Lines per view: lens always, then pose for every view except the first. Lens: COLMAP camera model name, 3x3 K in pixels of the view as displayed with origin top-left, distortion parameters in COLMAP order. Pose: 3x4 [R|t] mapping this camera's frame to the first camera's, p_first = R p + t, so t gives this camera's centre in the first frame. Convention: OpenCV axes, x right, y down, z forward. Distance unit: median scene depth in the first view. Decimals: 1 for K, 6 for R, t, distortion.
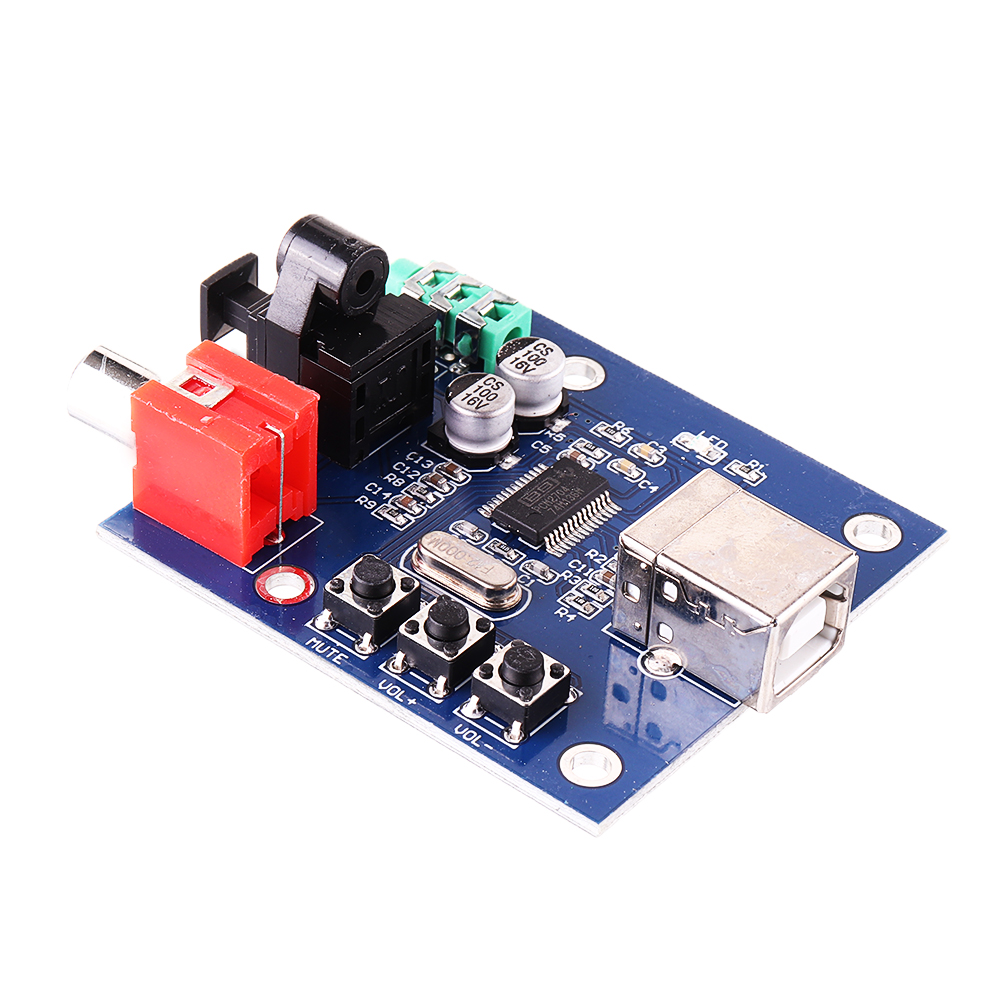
lens RADIAL K [[3972.2, 0, 496.3], [0, 3972.2, 496.3], [0, 0, 1]] dist [0.299205, 0.000000]
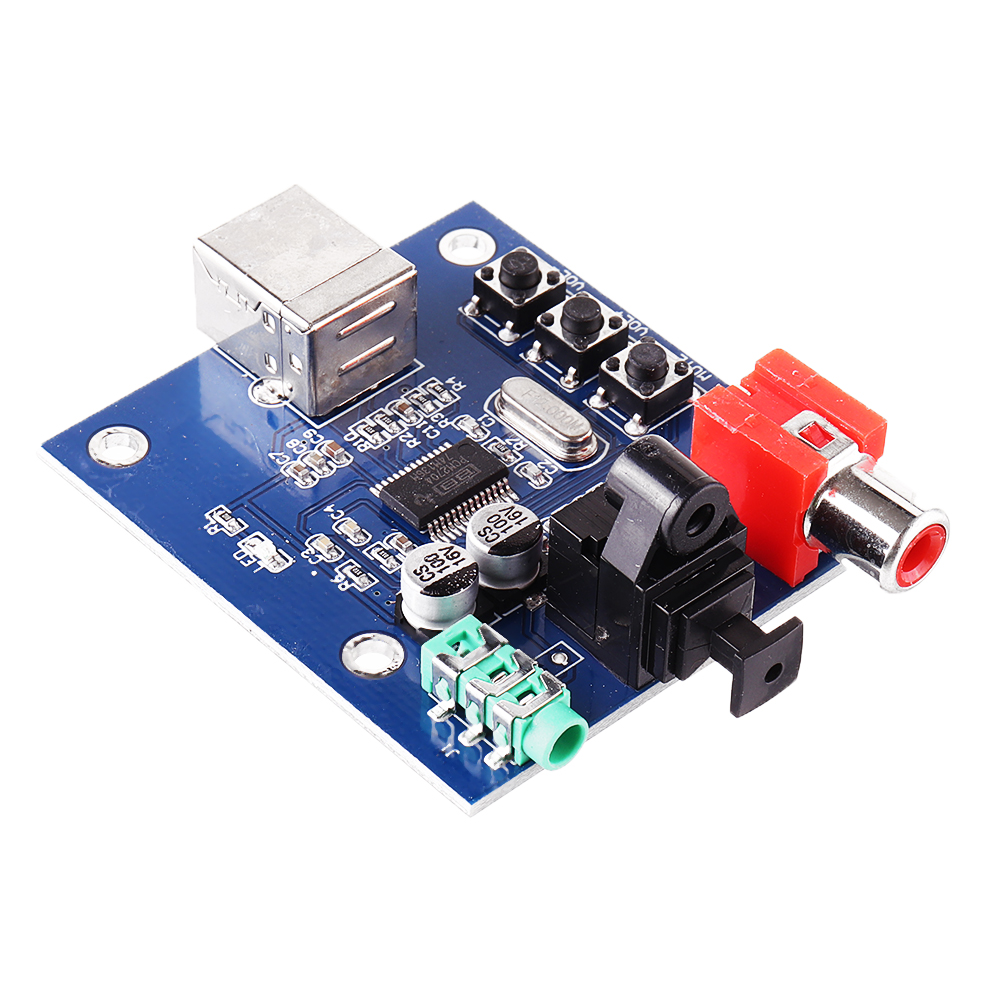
lens RADIAL K [[3972.2, 0, 507.4], [0, 3972.2, 500.4], [0, 0, 1]] dist [0.299205, 0.000000]
pose [[-0.986690, -0.153245, 0.054386, -0.054283], [0.036773, 0.115514, 0.992625, -0.951535], [-0.158397, 0.981414, -0.108341, 1.102173]]
